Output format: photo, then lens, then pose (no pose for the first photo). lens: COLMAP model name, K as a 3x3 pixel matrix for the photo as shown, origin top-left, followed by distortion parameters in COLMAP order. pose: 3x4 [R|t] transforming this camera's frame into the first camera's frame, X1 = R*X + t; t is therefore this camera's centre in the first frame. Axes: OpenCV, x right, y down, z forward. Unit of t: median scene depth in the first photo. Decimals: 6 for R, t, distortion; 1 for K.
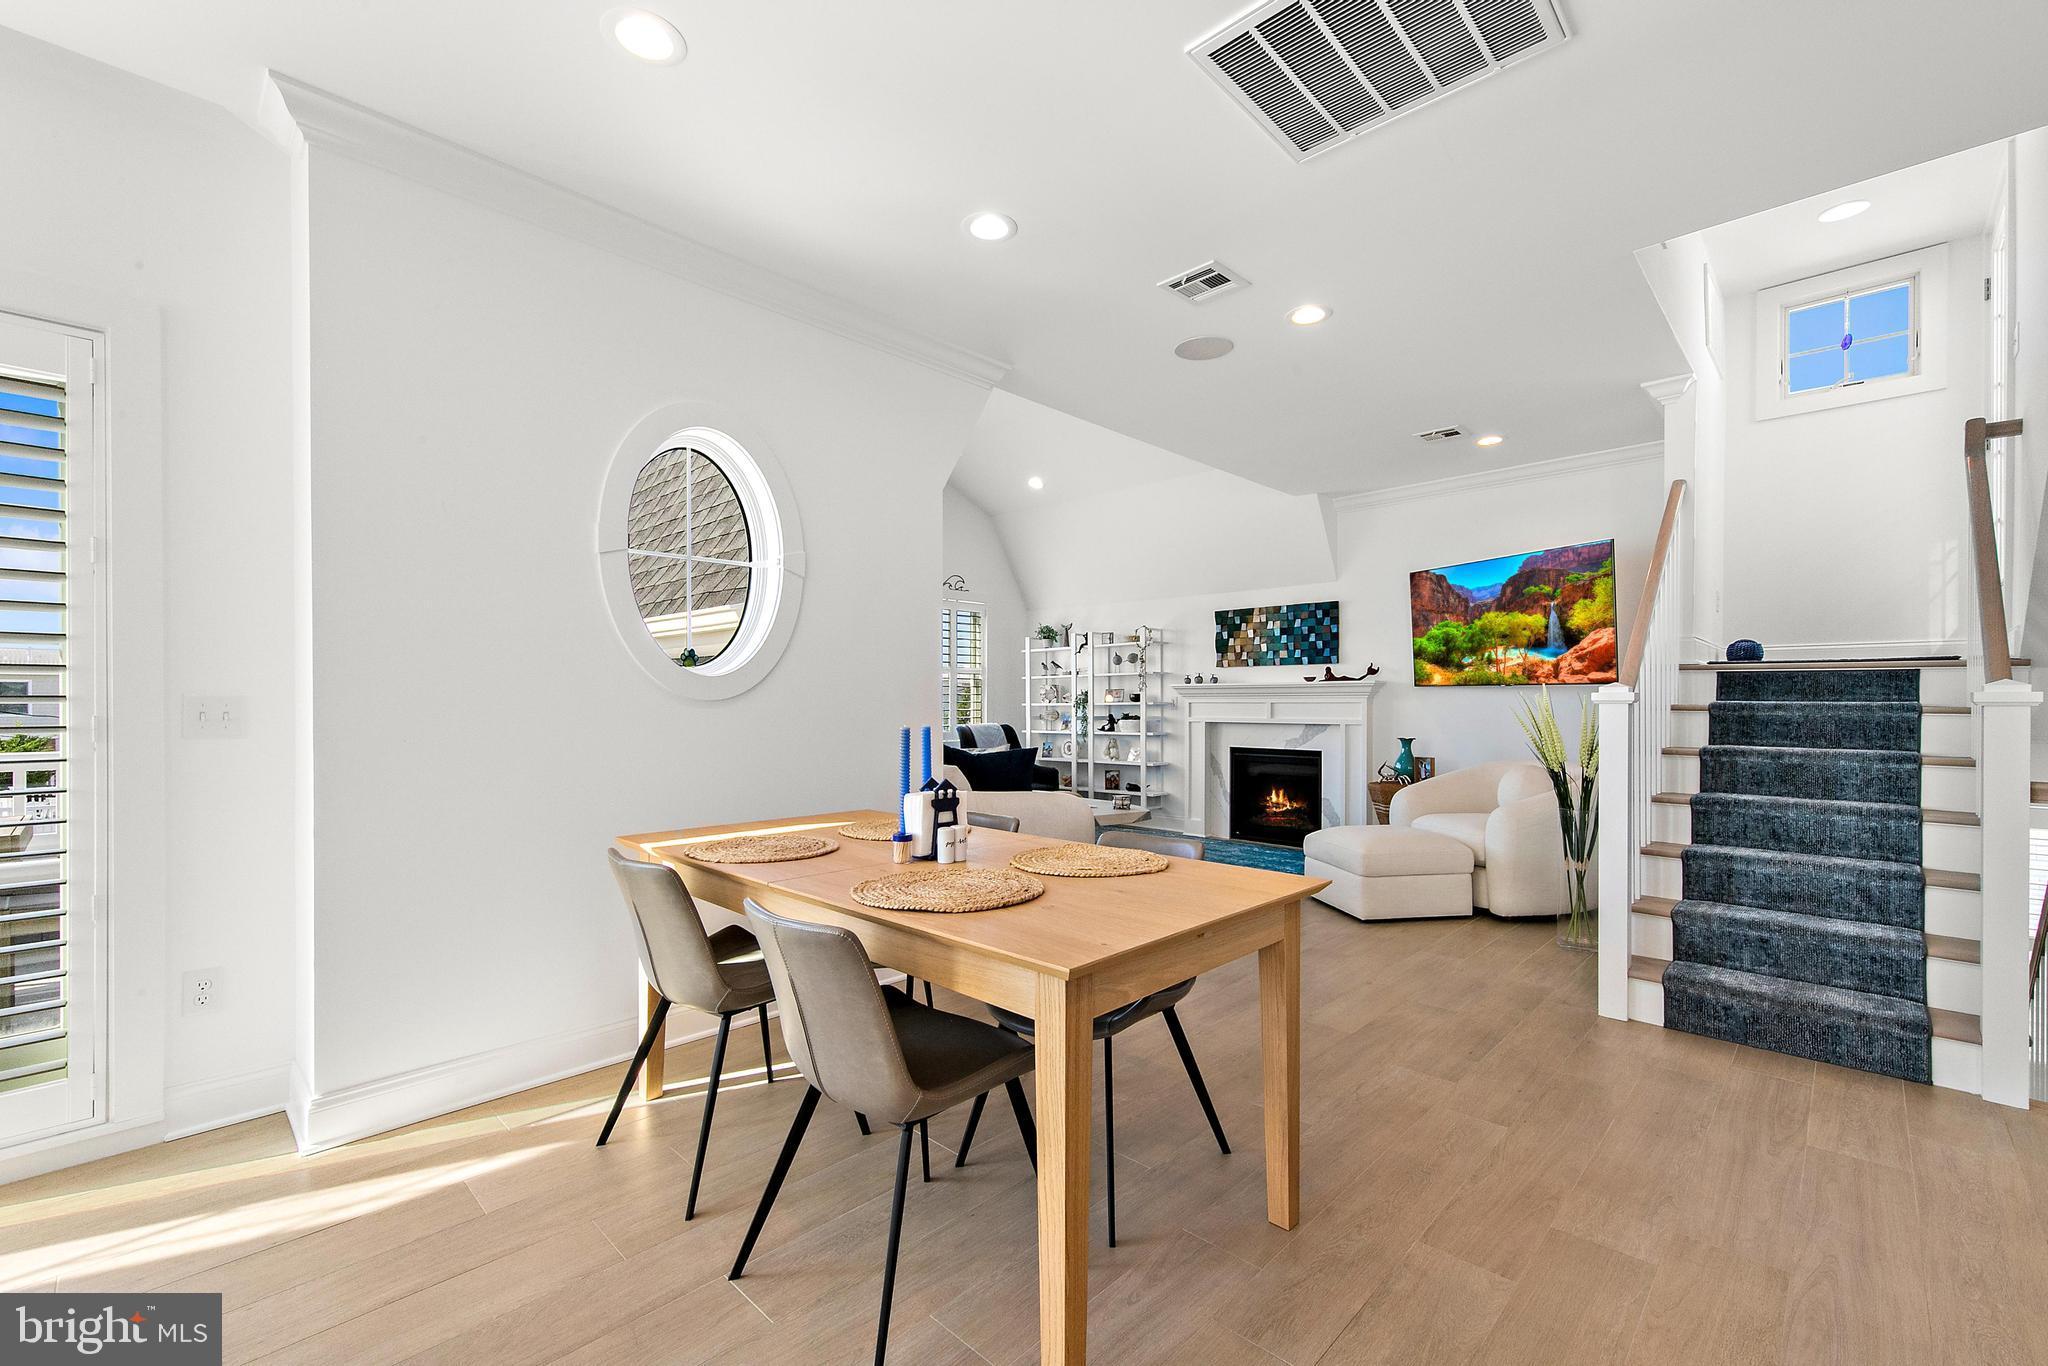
lens RADIAL K [[855.6, 0, 1030.8], [0, 855.6, 707.4], [0, 0, 1]] dist [0.003692, 0.000368]
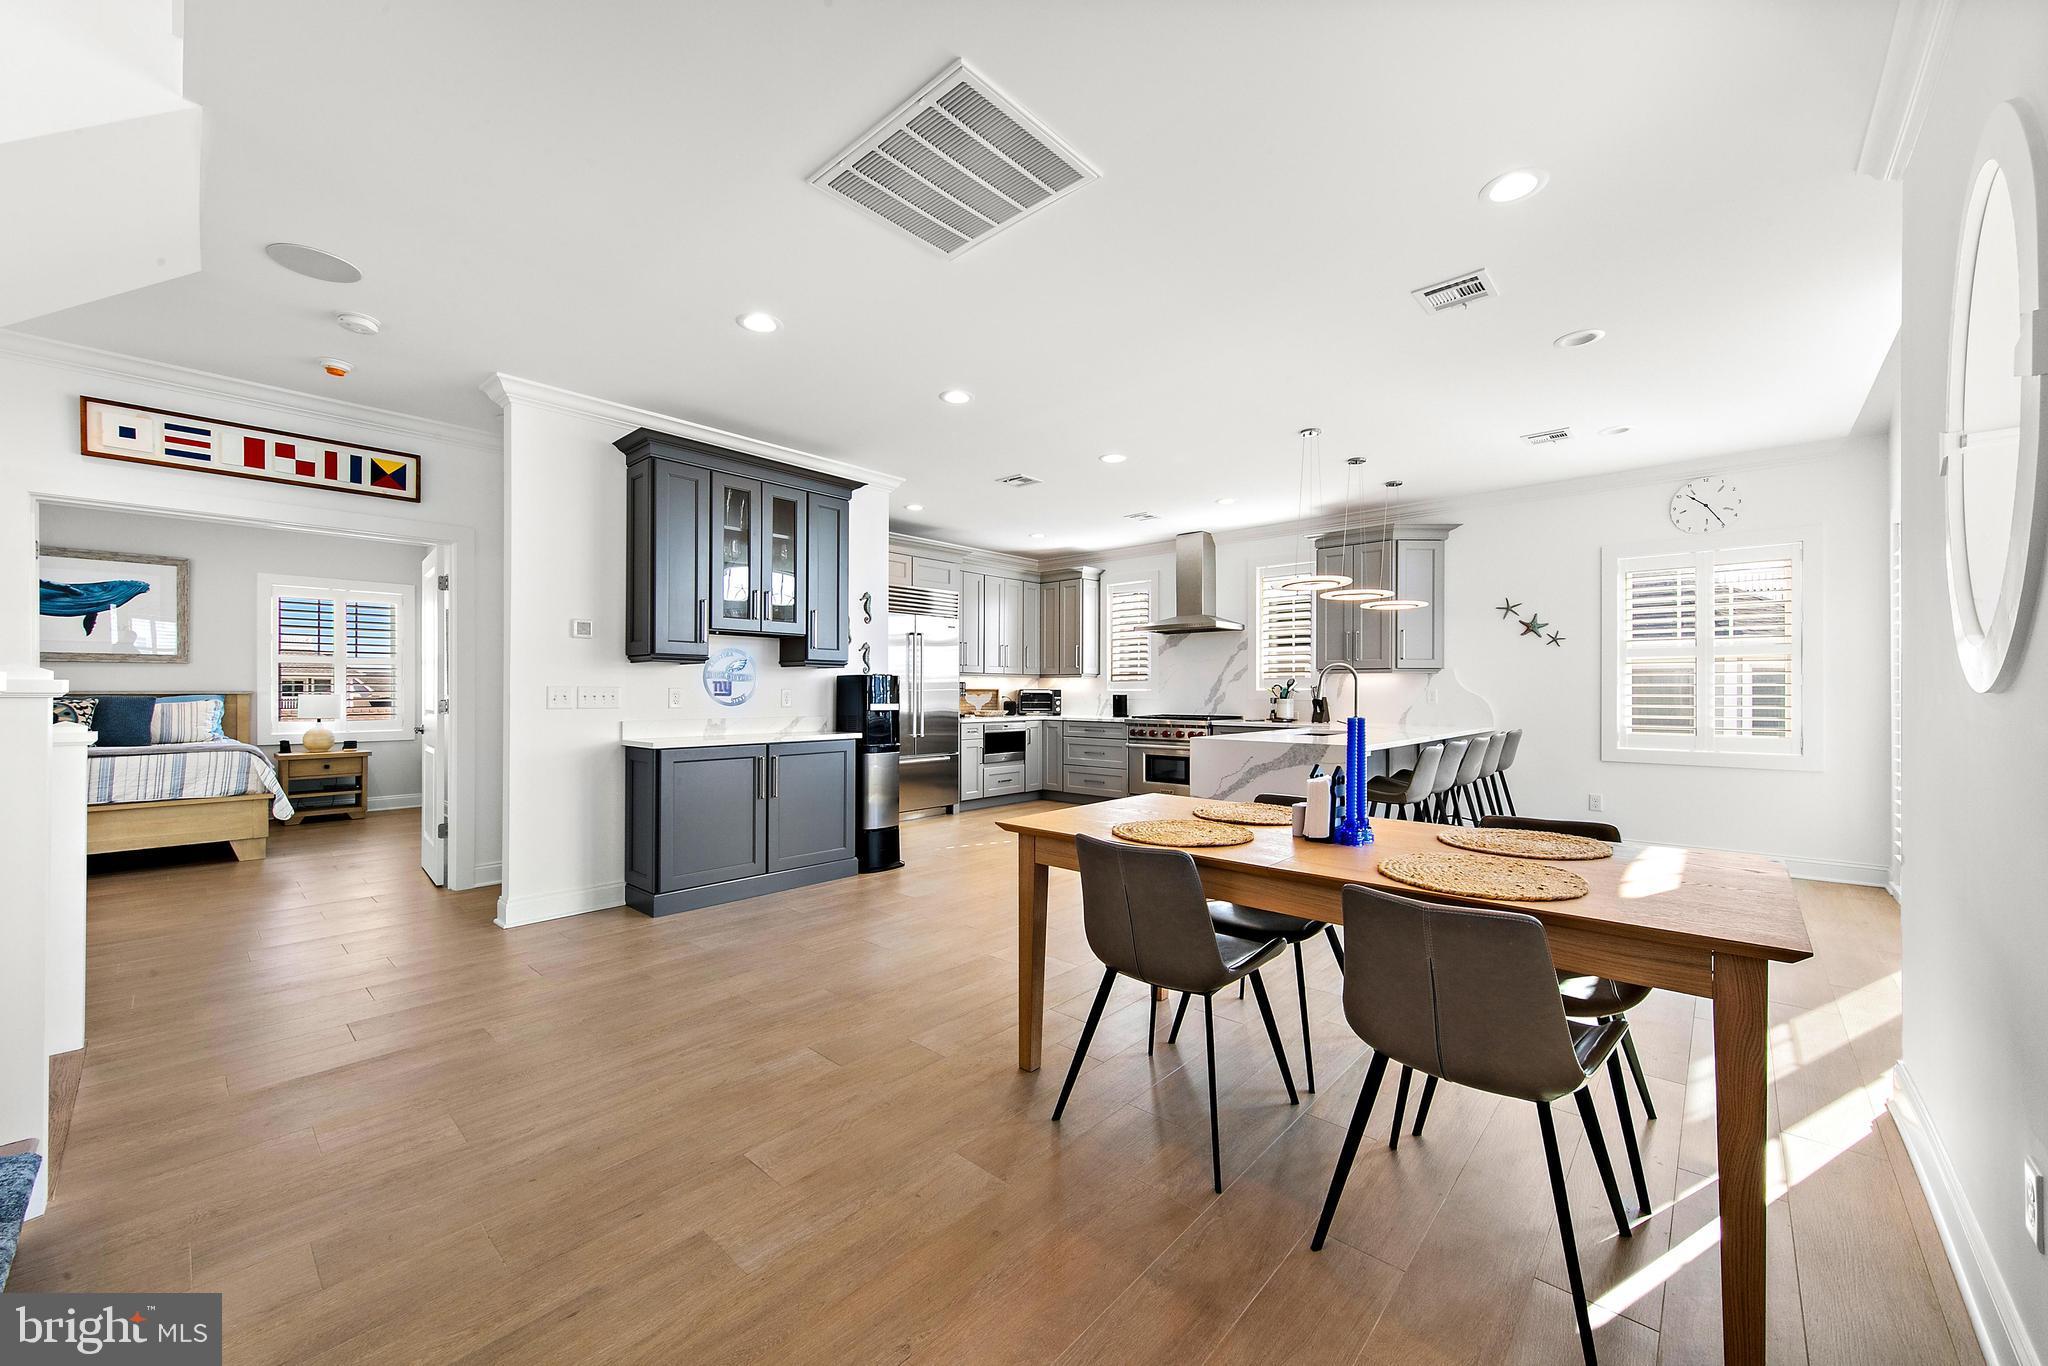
lens RADIAL K [[776.0, 0, 1031.6], [0, 776.0, 685.0], [0, 0, 1]] dist [0.007506, -0.000555]
pose [[-0.999384, -0.001371, -0.035060, 0.093987], [-0.001397, 0.999999, 0.000694, -0.005163], [0.035059, 0.000743, -0.999385, 0.628787]]
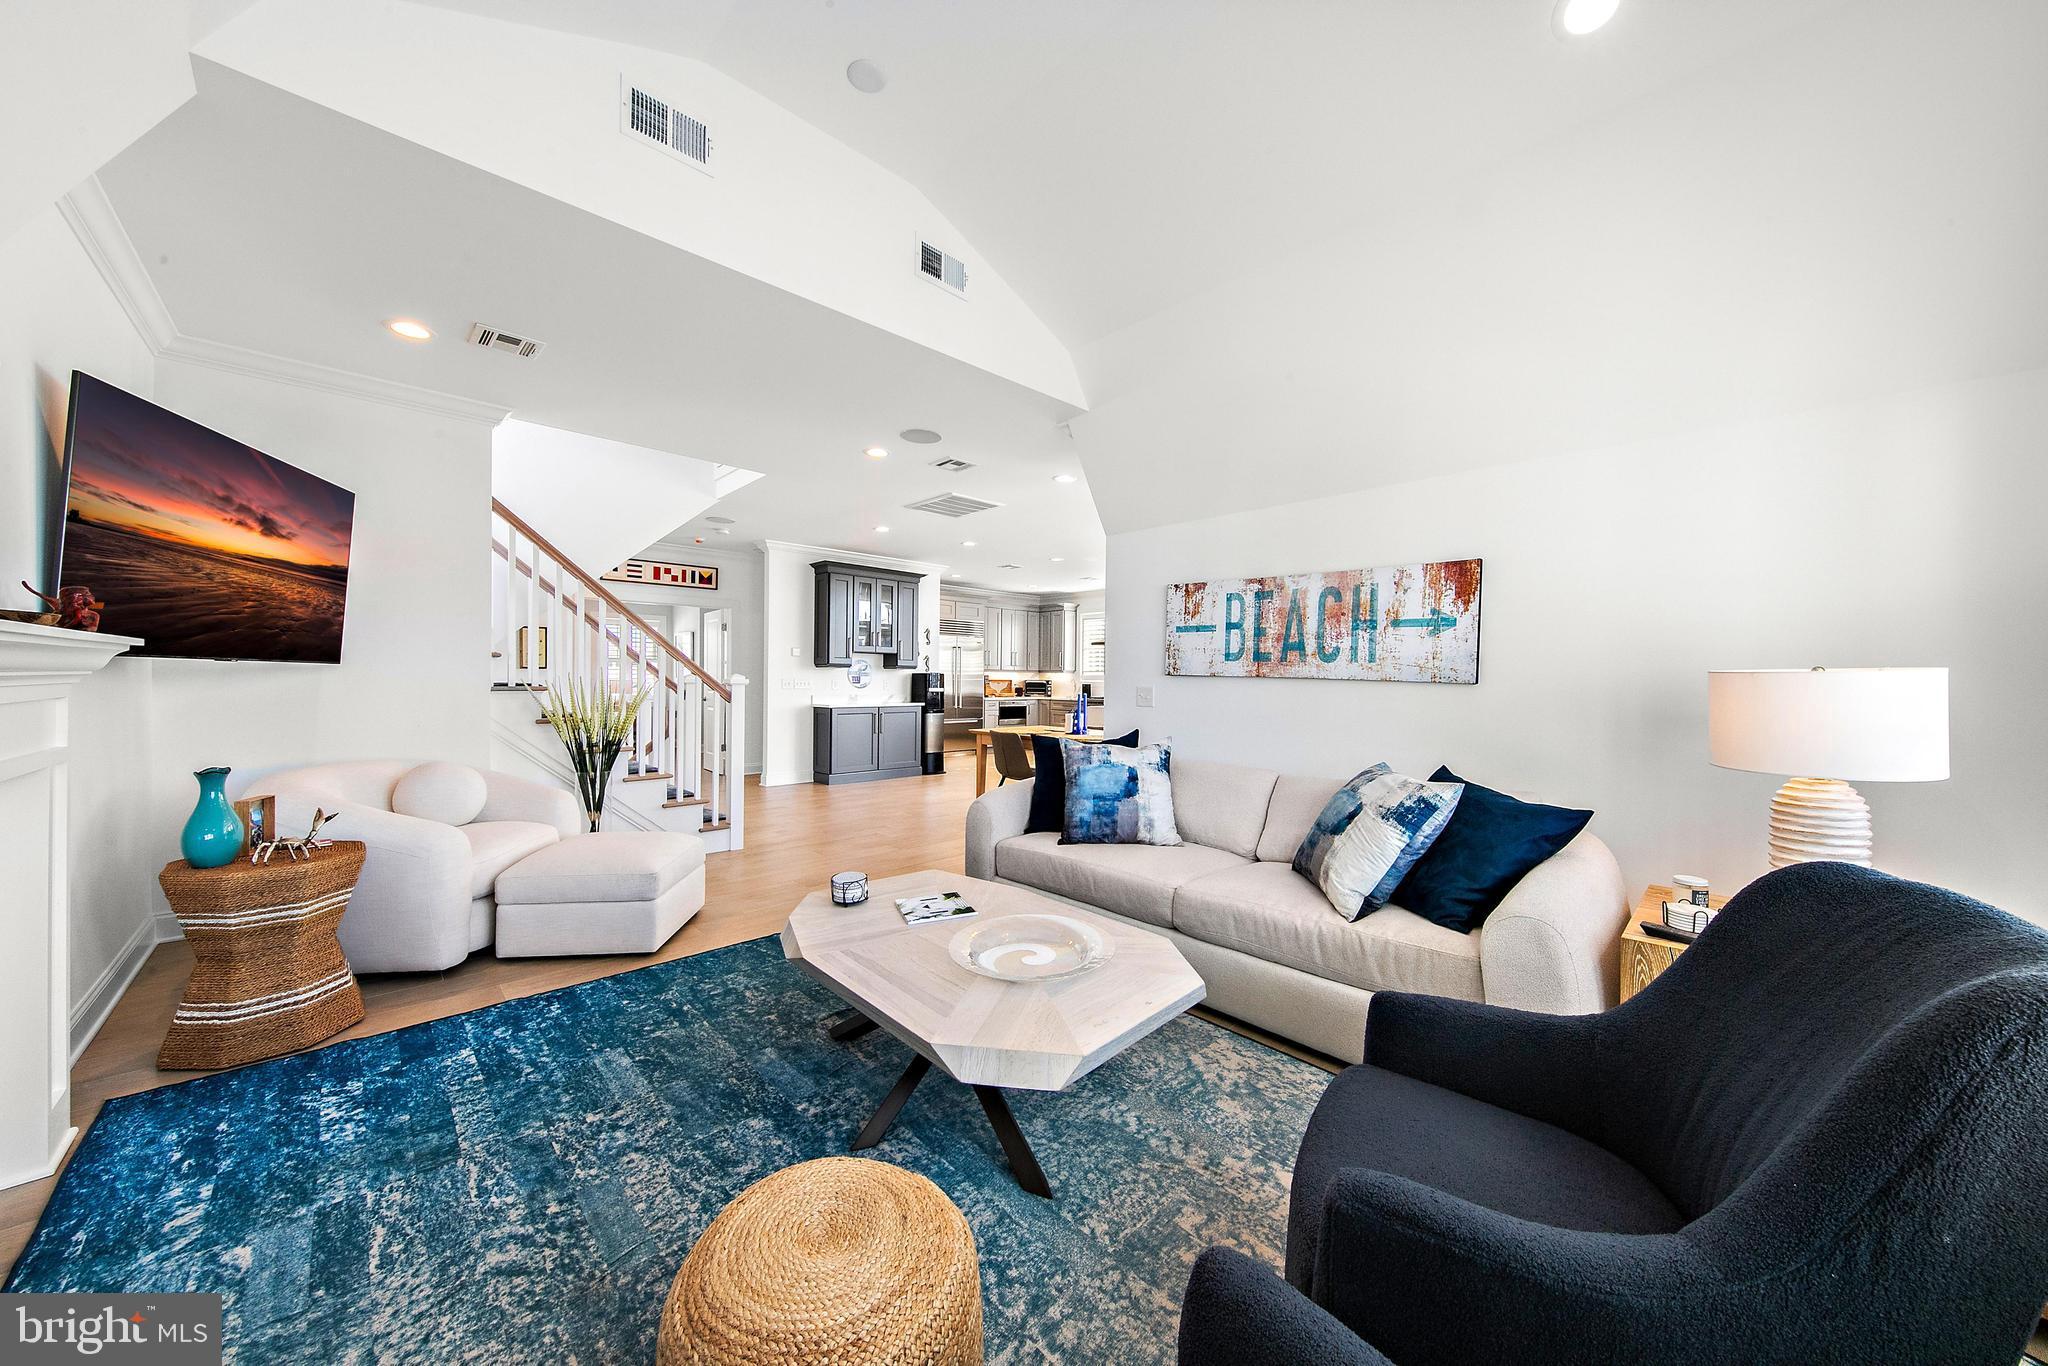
lens RADIAL K [[706.9, 0, 1031.5], [0, 706.9, 683.9], [0, 0, 1]] dist [0.000968, -0.000212]
pose [[-0.999213, -0.009574, 0.038483, -0.015657], [-0.008926, 0.999816, 0.016993, -0.017919], [-0.038638, 0.016636, -0.999115, 1.169689]]
